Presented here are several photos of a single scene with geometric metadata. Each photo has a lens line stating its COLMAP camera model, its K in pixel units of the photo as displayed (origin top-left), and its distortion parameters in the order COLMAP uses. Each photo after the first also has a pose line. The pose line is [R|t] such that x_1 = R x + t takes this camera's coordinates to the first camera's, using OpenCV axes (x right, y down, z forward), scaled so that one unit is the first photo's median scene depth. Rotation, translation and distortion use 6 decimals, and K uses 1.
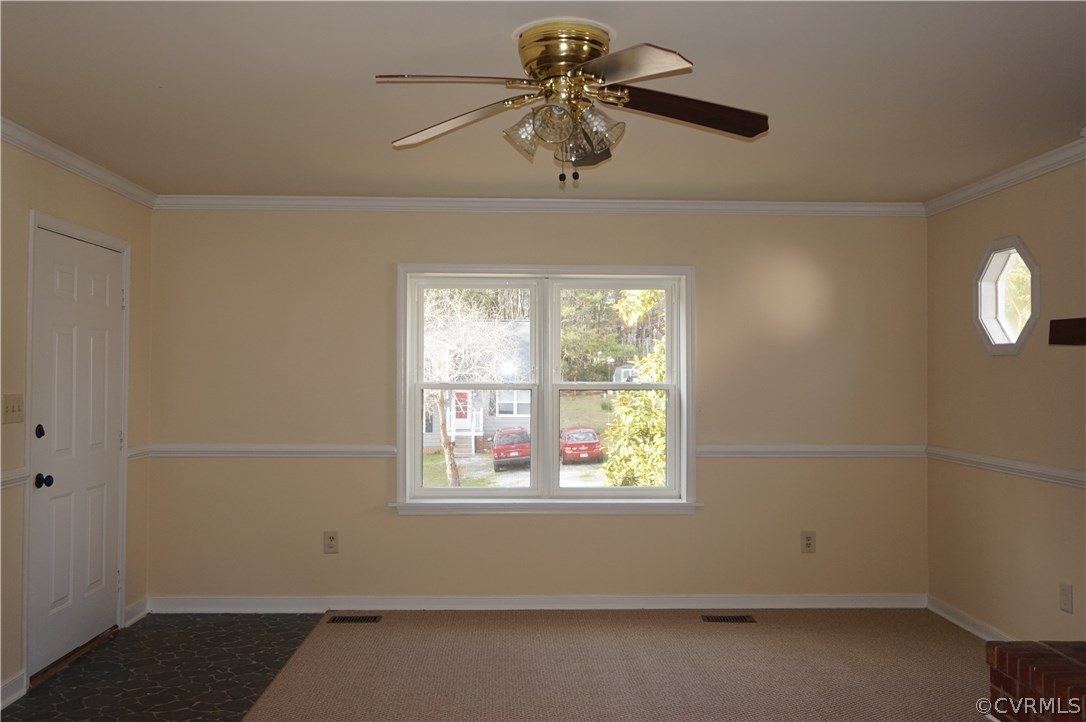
lens RADIAL K [[915.9, 0, 543.1], [0, 915.9, 360.6], [0, 0, 1]] dist [-0.005094, 0.015732]
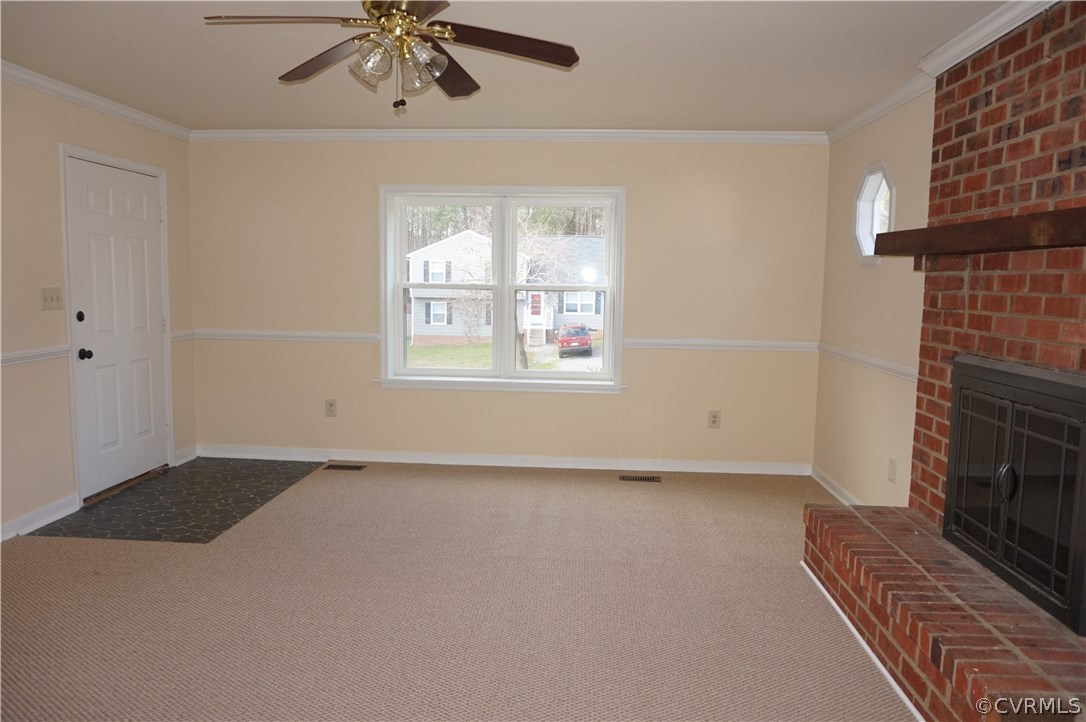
lens RADIAL K [[736.3, 0, 540.2], [0, 736.3, 360.9], [0, 0, 1]] dist [-0.049680, 0.024491]
pose [[0.995089, 0.023051, -0.096259, 0.166670], [-0.010955, 0.992178, 0.124350, 0.003682], [0.098372, -0.122685, 0.987558, 0.030579]]
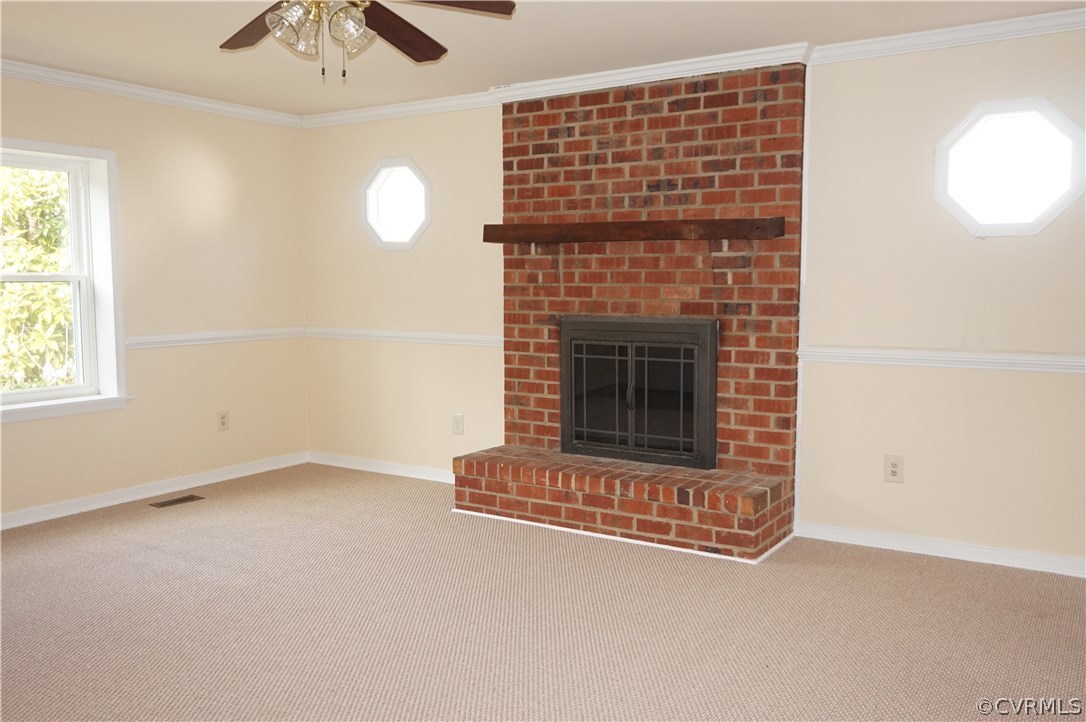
lens RADIAL K [[915.9, 0, 538.0], [0, 915.9, 357.7], [0, 0, 1]] dist [-0.005094, 0.015732]
pose [[0.577952, -0.076409, 0.812485, -0.405353], [-0.009789, 0.994886, 0.100525, 0.012314], [-0.816012, -0.066052, 0.574249, 0.084160]]
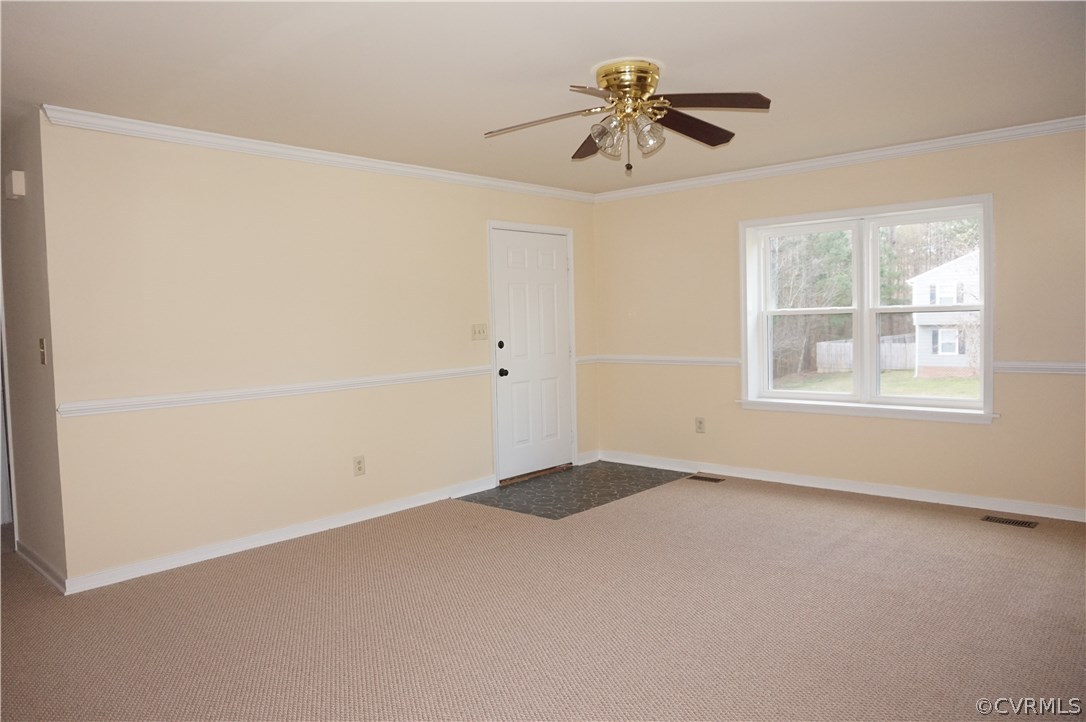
lens RADIAL K [[736.3, 0, 547.6], [0, 736.3, 363.1], [0, 0, 1]] dist [-0.049680, 0.024491]
pose [[0.726747, 0.019561, -0.686627, 0.405025], [0.043075, 0.996329, 0.073976, 0.009151], [0.685553, -0.083338, 0.723237, 0.024433]]
